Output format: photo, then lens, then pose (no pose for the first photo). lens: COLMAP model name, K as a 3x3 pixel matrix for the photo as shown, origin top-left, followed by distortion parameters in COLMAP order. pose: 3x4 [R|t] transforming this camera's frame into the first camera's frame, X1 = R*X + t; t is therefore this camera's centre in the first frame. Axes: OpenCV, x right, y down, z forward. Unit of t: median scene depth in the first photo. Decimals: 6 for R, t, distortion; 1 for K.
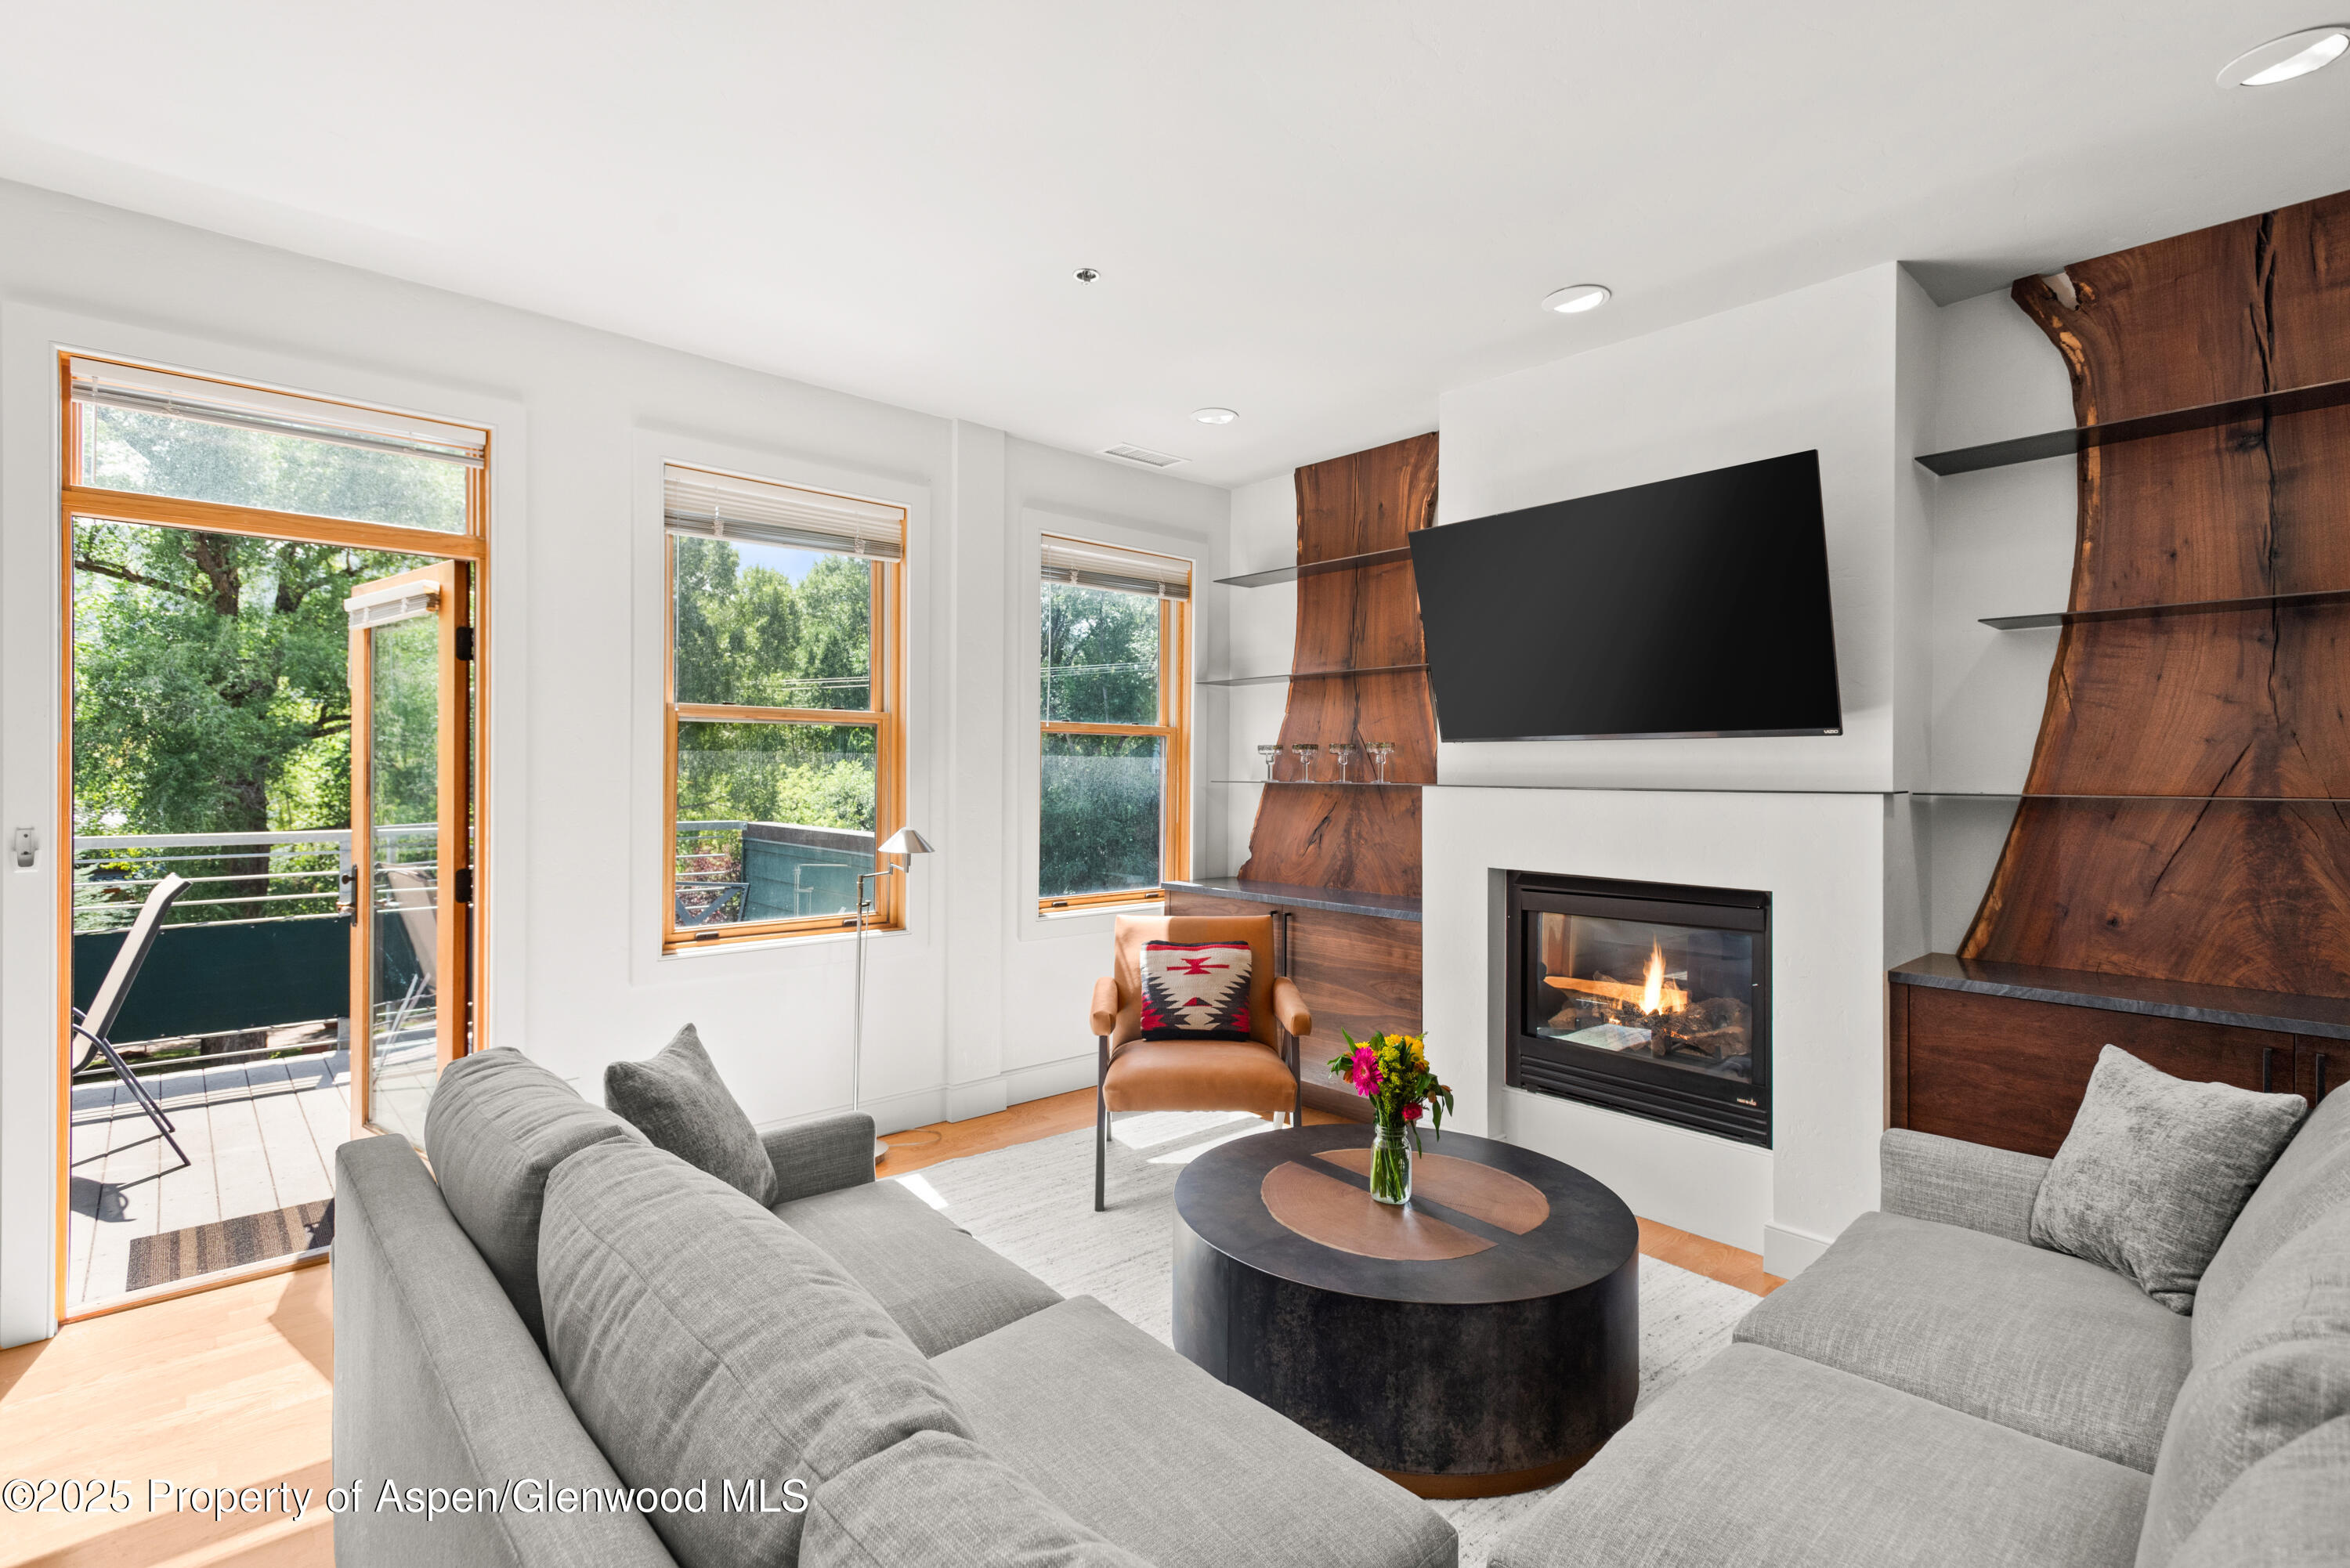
lens RADIAL K [[1100.4, 0, 1176.3], [0, 1100.4, 767.5], [0, 0, 1]] dist [0.013421, -0.002379]
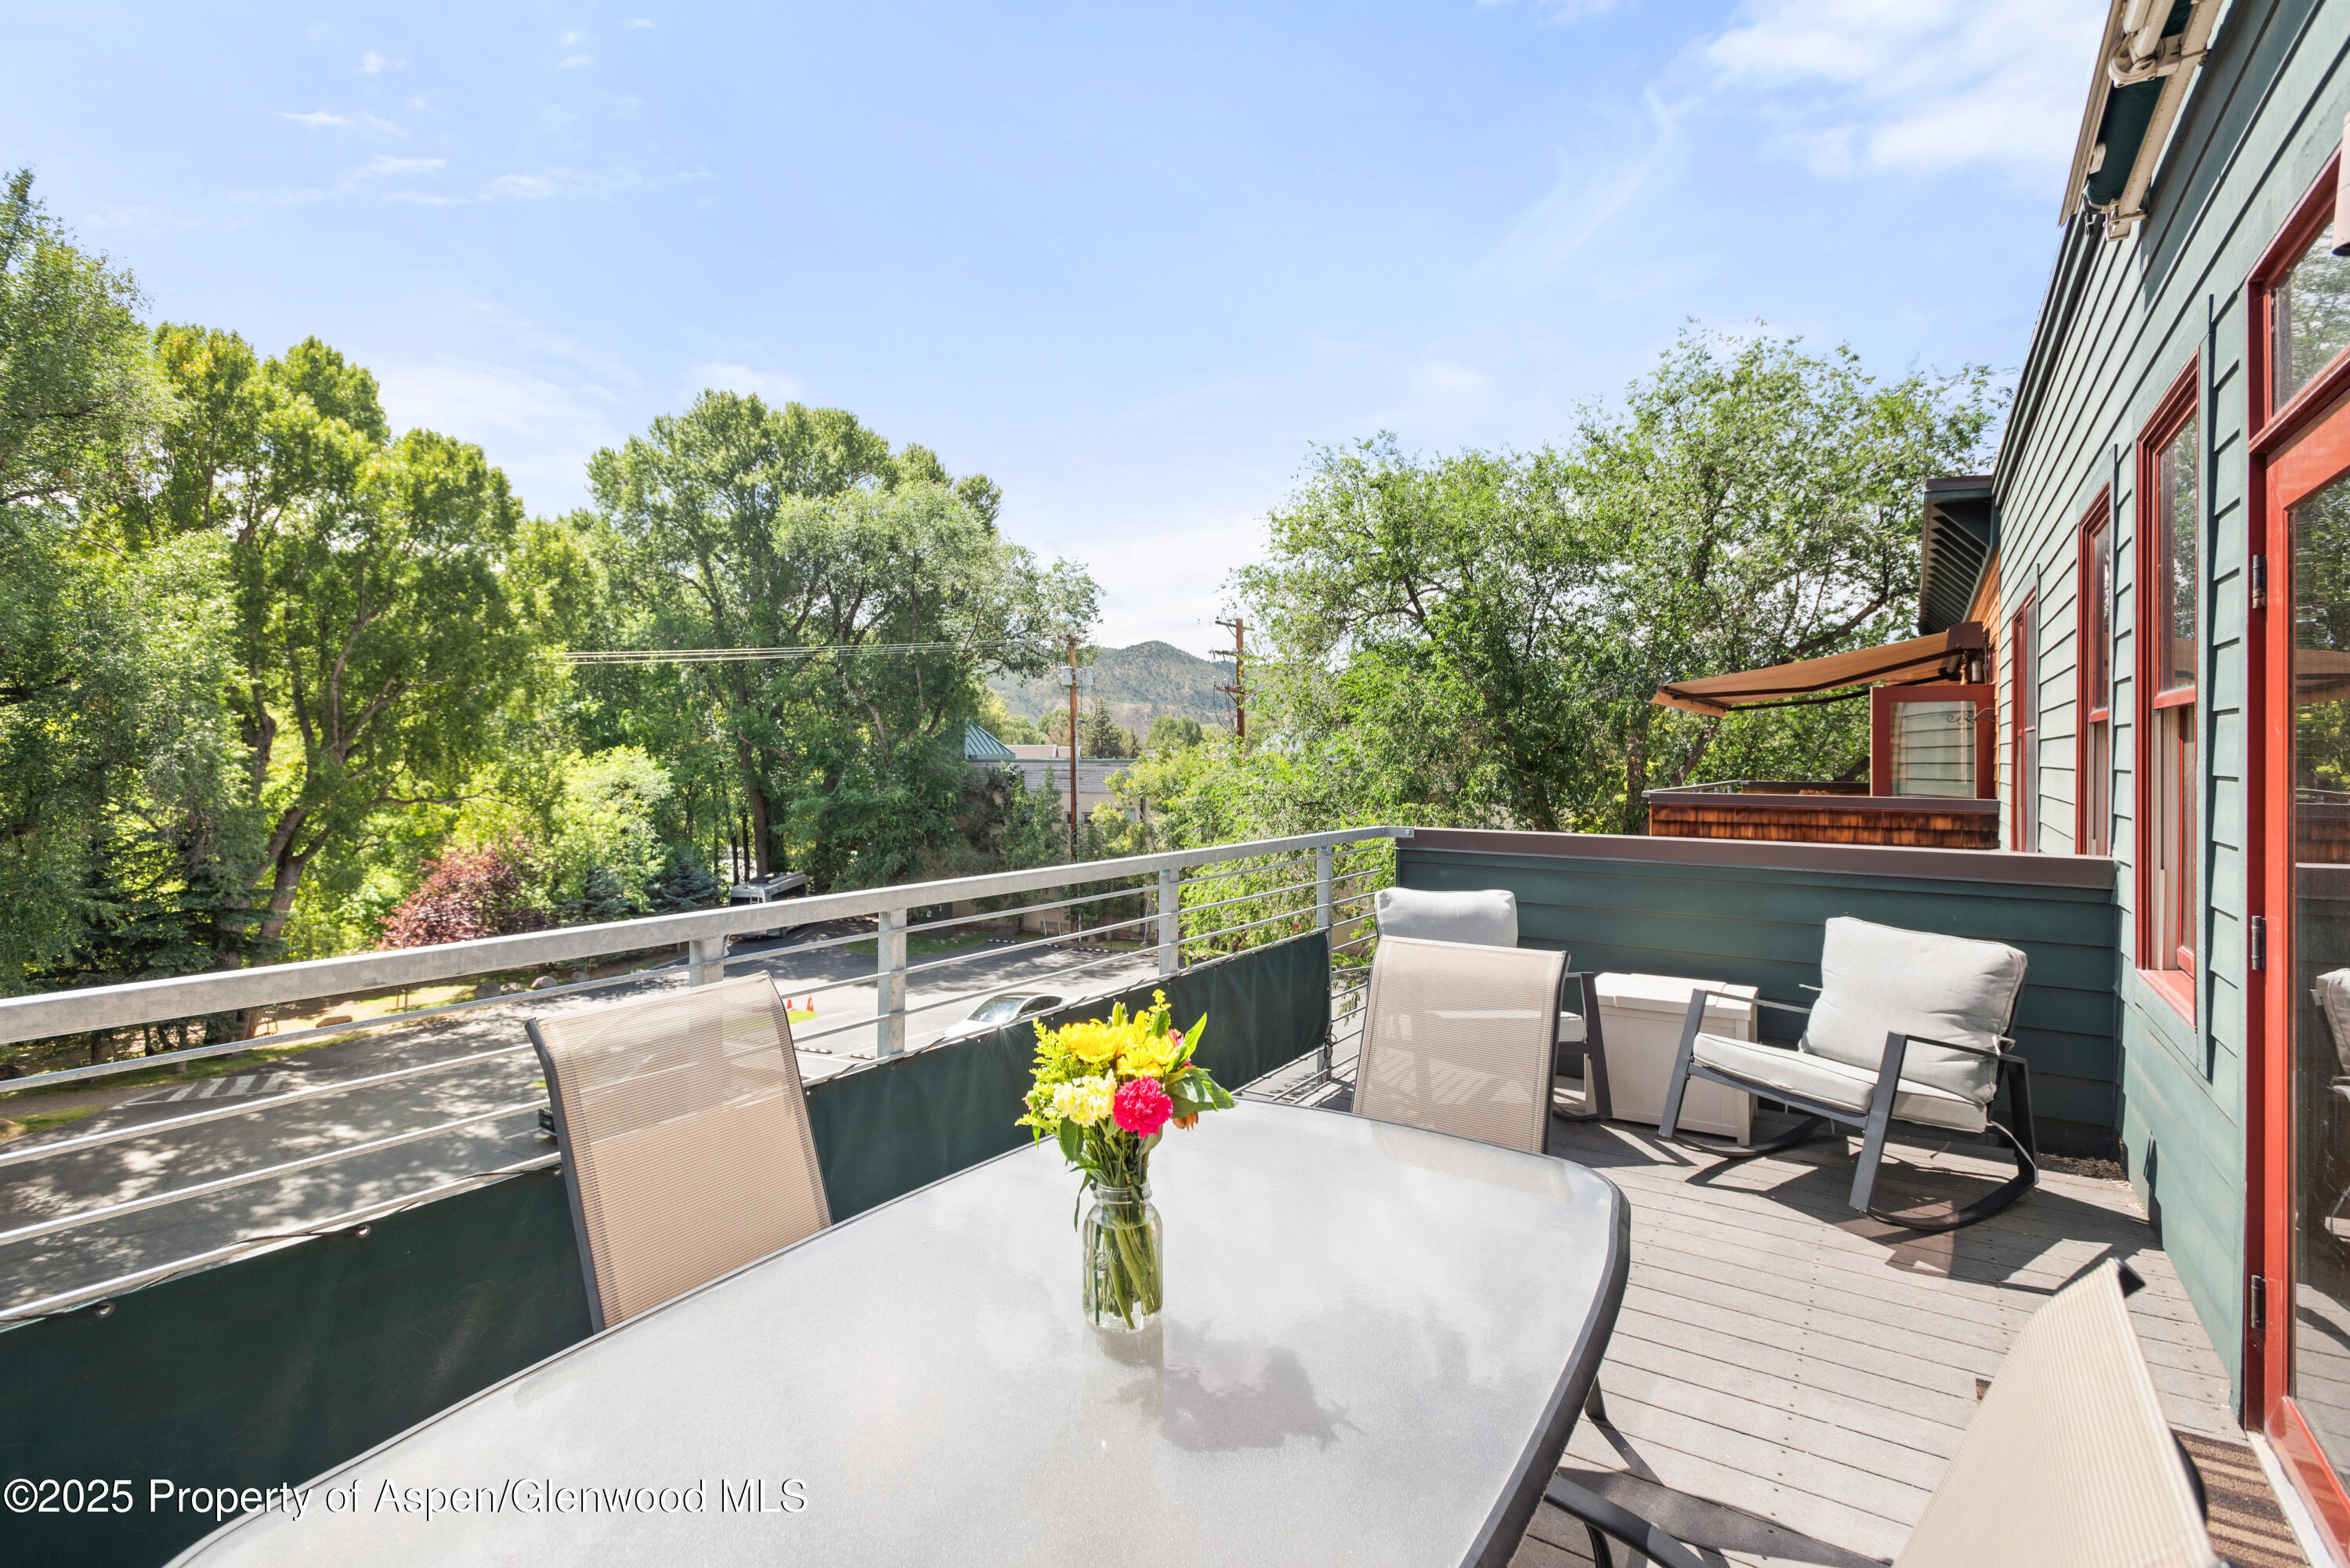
lens RADIAL K [[1100.4, 0, 1167.1], [0, 1100.4, 765.5], [0, 0, 1]] dist [0.013421, -0.002379]
pose [[0.971528, -0.005219, 0.236868, -0.901615], [0.002632, 0.999933, 0.011238, 0.006038], [-0.236910, -0.010294, 0.971477, 0.406901]]
